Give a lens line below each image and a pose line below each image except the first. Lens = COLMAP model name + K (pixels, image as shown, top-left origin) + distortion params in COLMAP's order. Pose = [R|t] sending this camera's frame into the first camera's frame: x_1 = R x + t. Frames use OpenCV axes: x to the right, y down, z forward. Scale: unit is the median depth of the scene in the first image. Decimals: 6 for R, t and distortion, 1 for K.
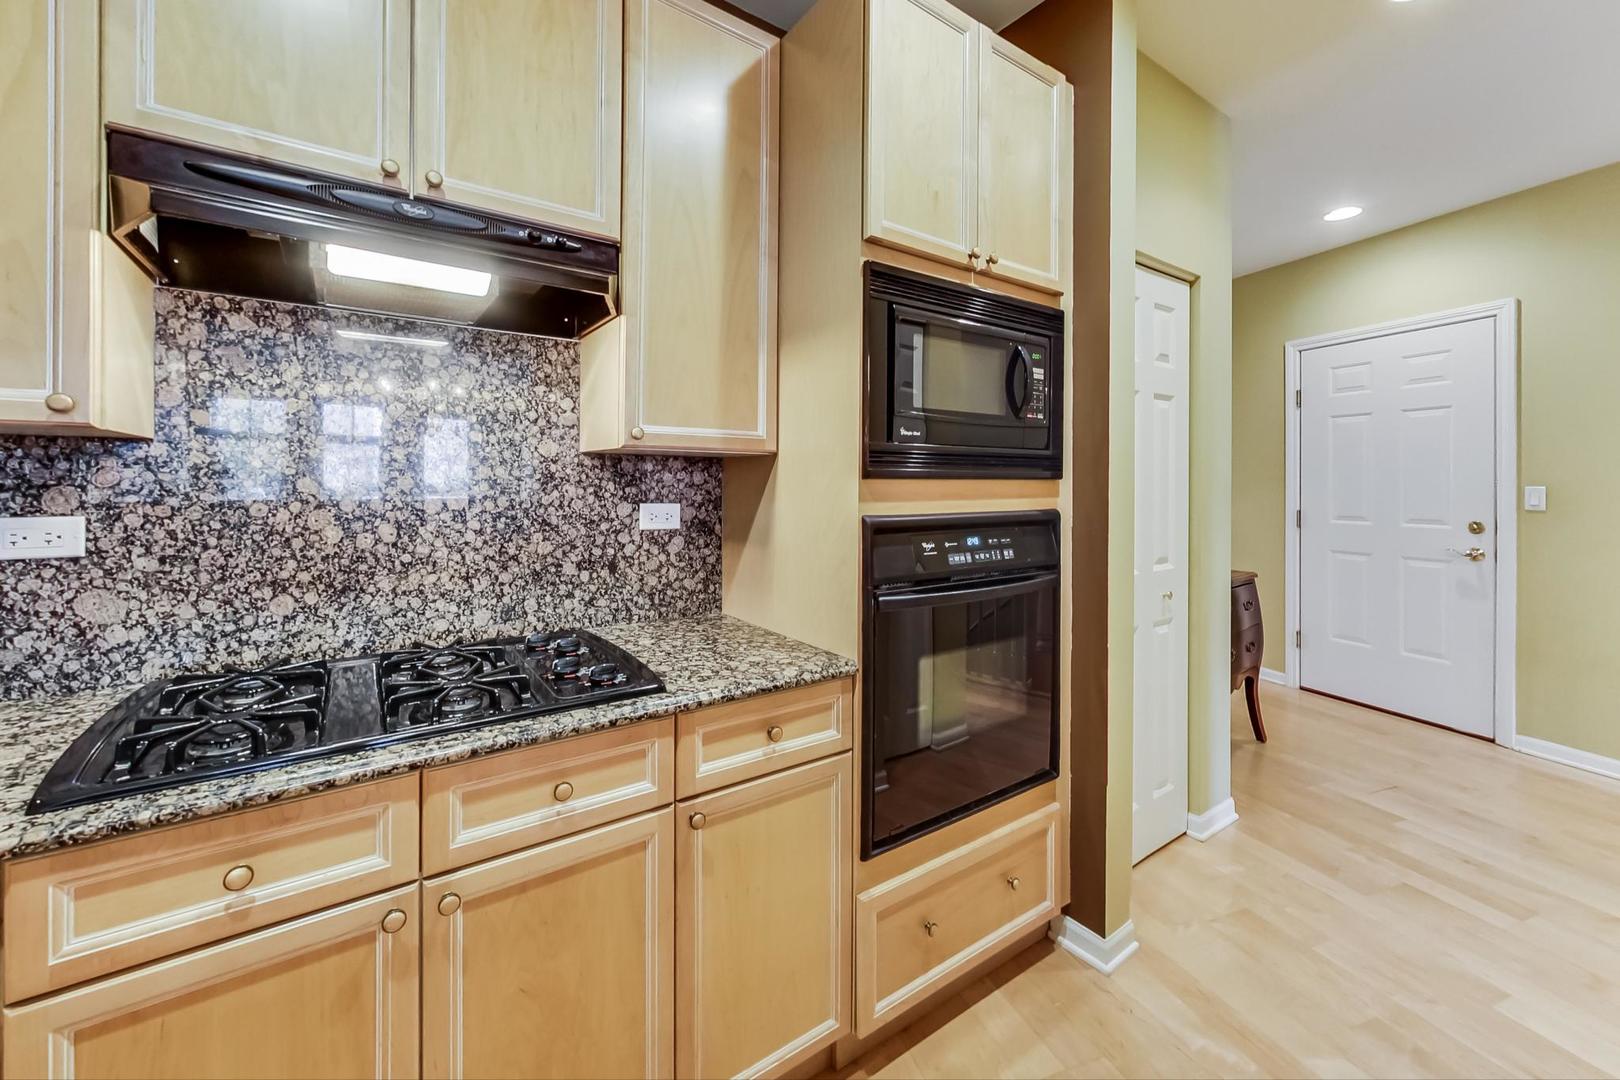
lens RADIAL K [[637.1, 0, 817.6], [0, 637.1, 482.8], [0, 0, 1]] dist [-0.001885, 0.000604]
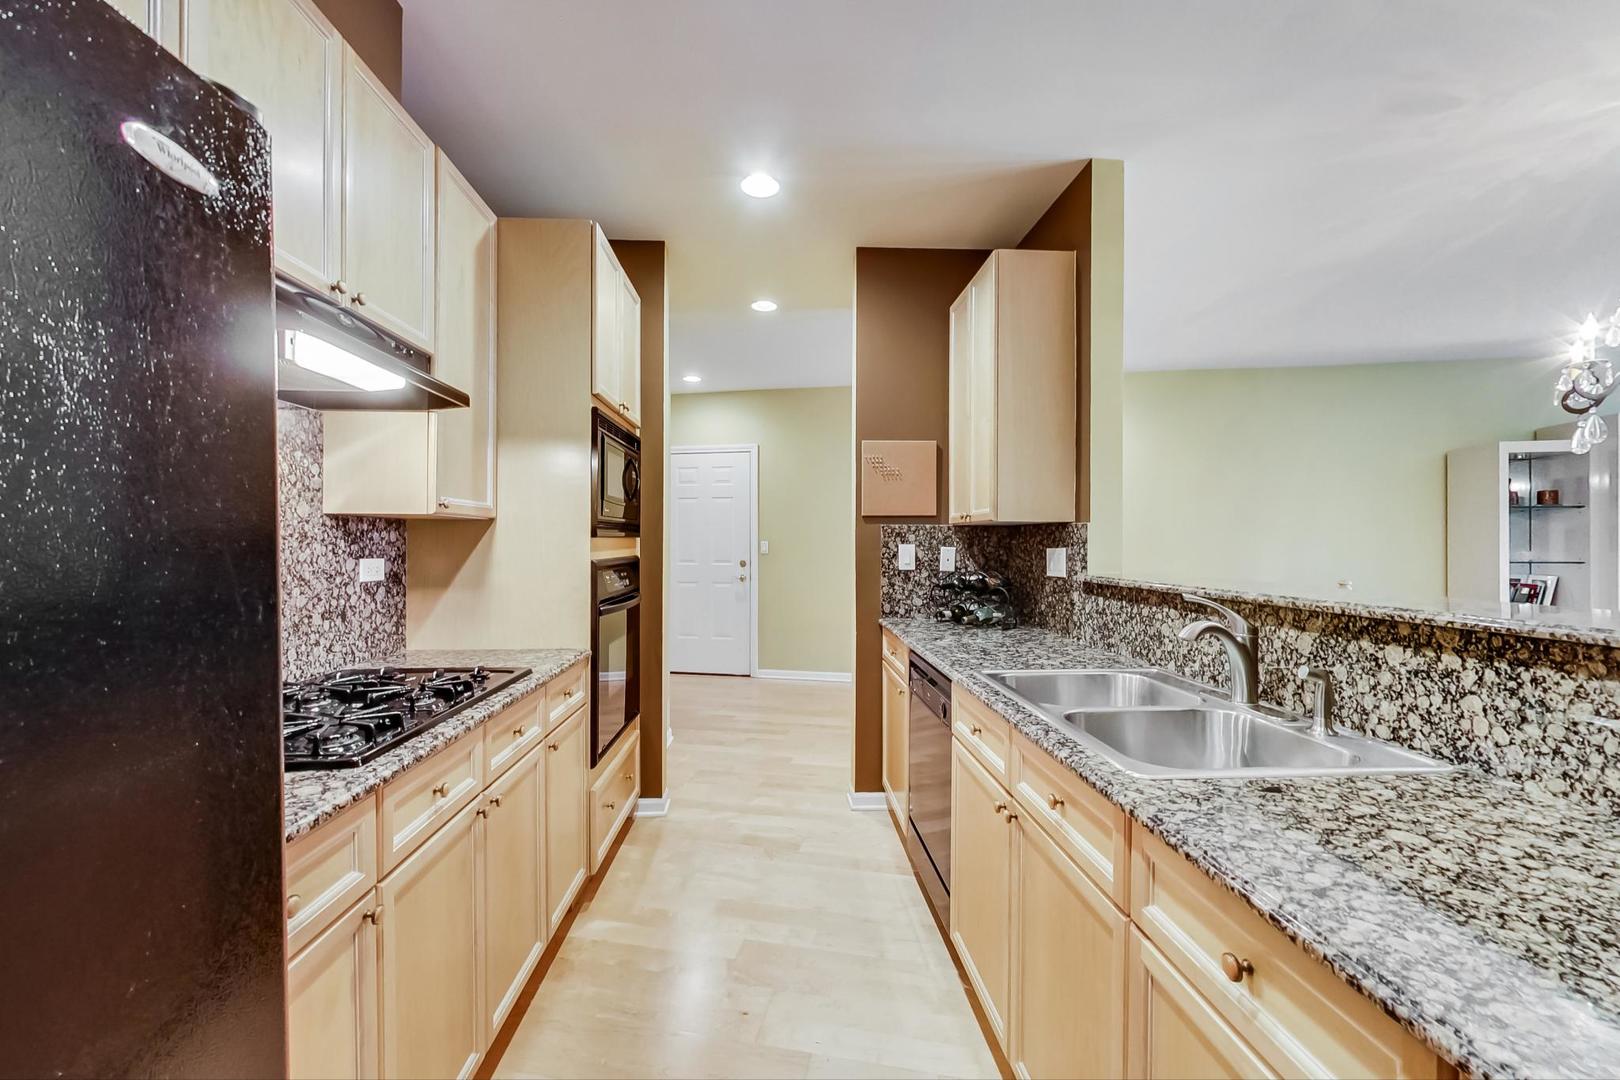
lens RADIAL K [[638.8, 0, 809.8], [0, 638.8, 542.6], [0, 0, 1]] dist [-0.002959, 0.000198]
pose [[0.530992, -0.005282, 0.847360, -0.840863], [-0.000424, 0.999979, 0.006499, -0.004654], [-0.847377, -0.003810, 0.530978, -0.293047]]
